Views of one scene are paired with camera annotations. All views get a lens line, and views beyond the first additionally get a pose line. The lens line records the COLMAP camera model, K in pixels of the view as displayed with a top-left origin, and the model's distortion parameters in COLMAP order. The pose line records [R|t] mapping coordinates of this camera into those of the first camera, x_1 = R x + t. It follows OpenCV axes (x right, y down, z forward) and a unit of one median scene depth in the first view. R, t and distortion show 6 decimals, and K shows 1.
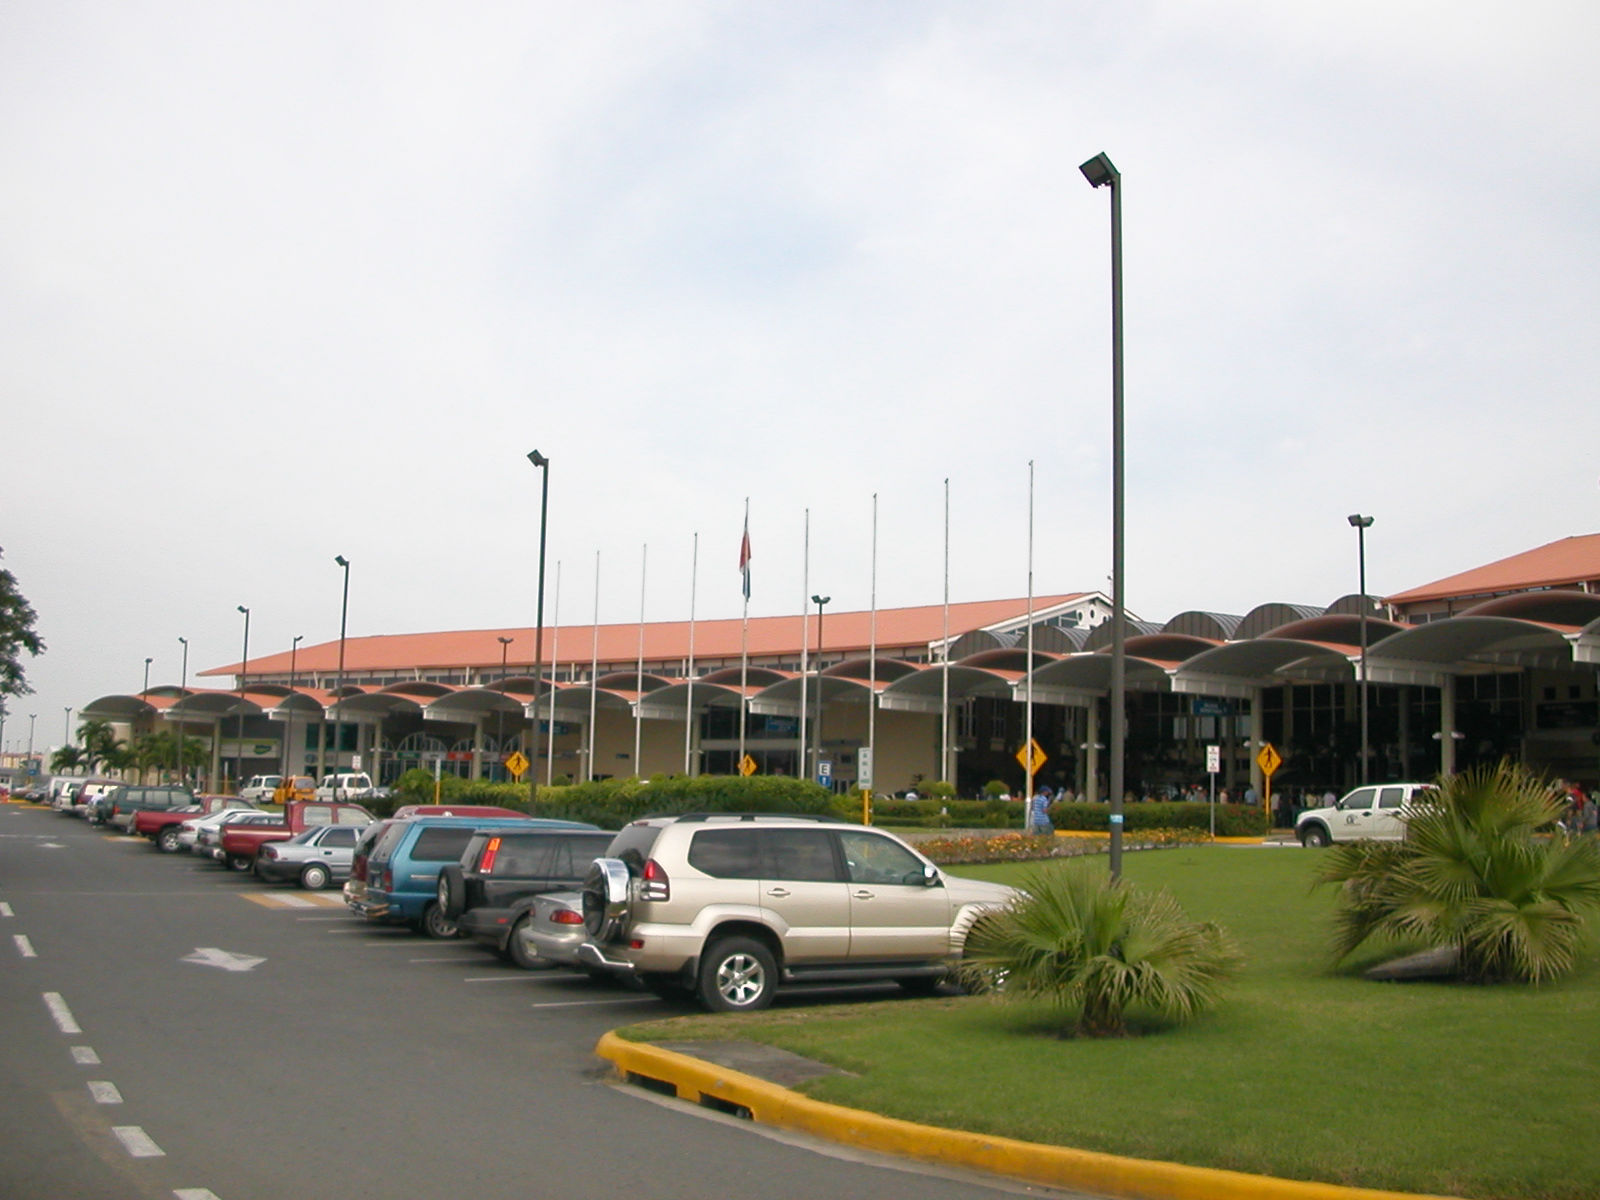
lens RADIAL K [[1792.0, 0, 800.0], [0, 1792.0, 600.0], [0, 0, 1]] dist [-0.183808, 0.014759]
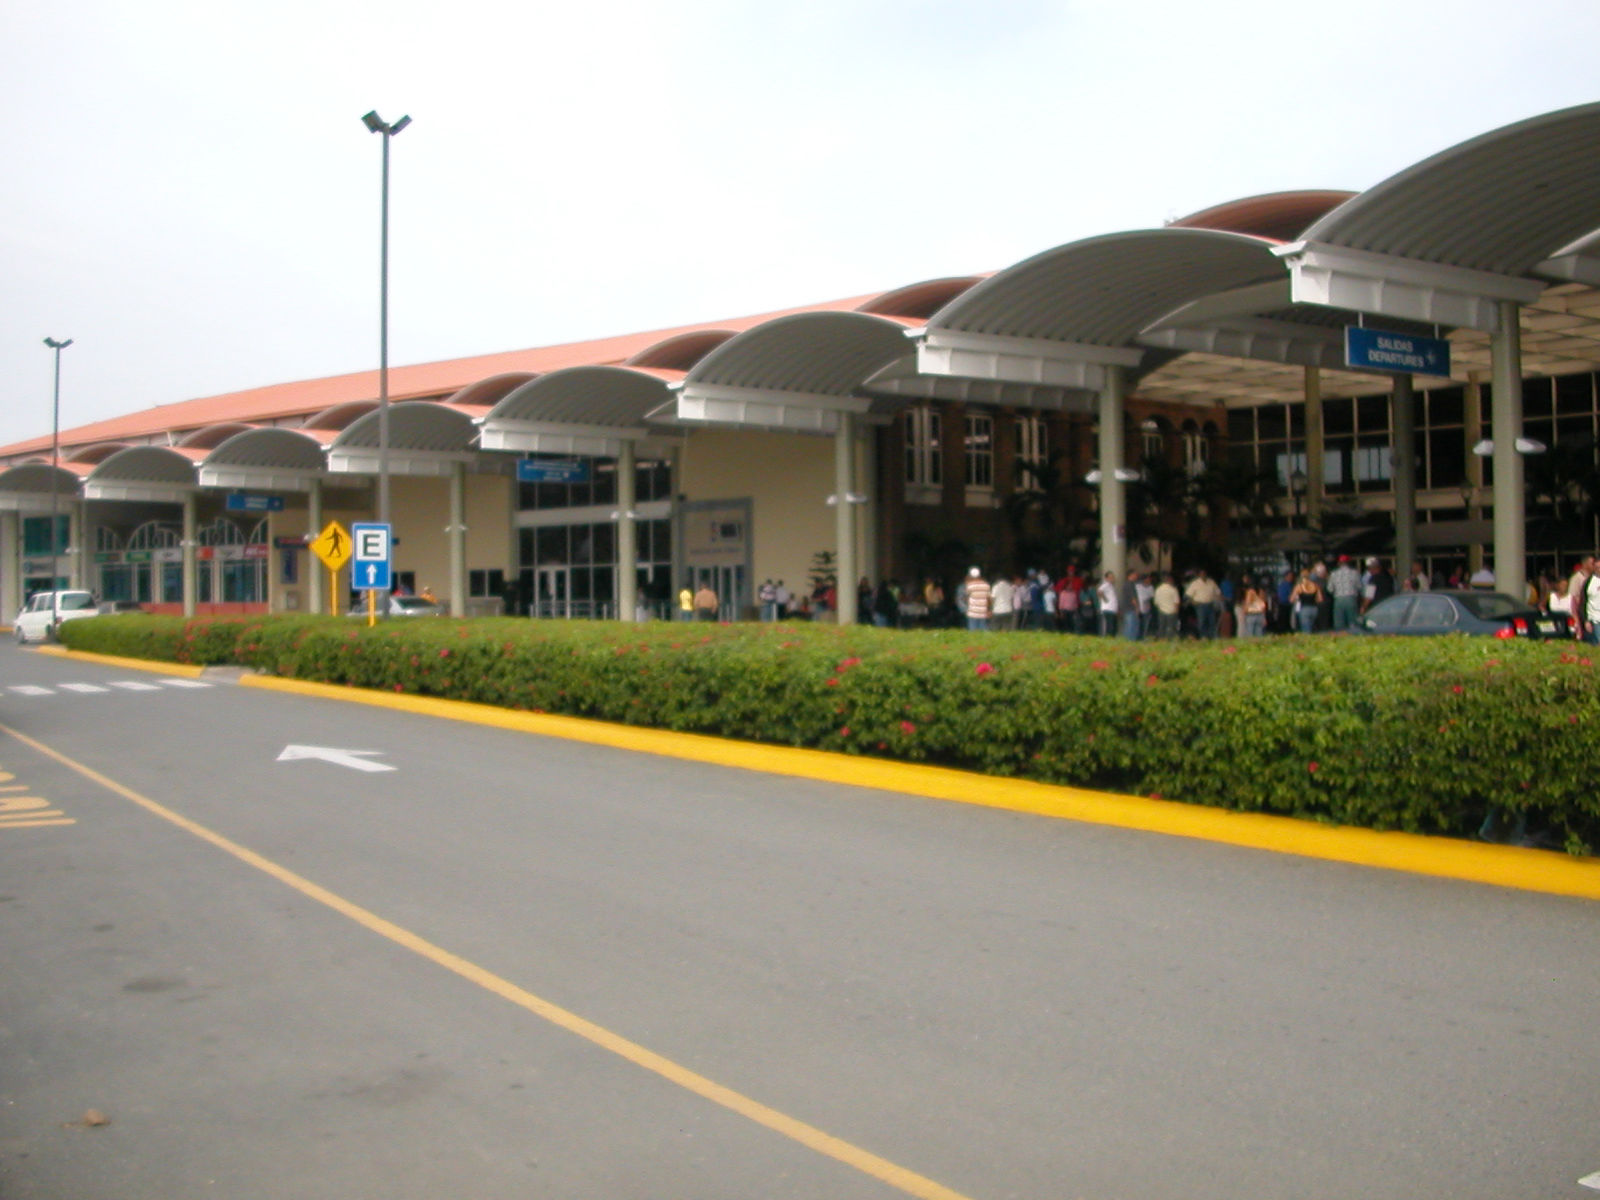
lens RADIAL K [[1792.0, 0, 800.0], [0, 1792.0, 600.0], [0, 0, 1]] dist [-0.183808, 0.014759]
pose [[0.997930, -0.036463, -0.052977, 0.082259], [0.042519, 0.992090, 0.118108, 0.043125], [0.048252, -0.120116, 0.991587, 0.414012]]
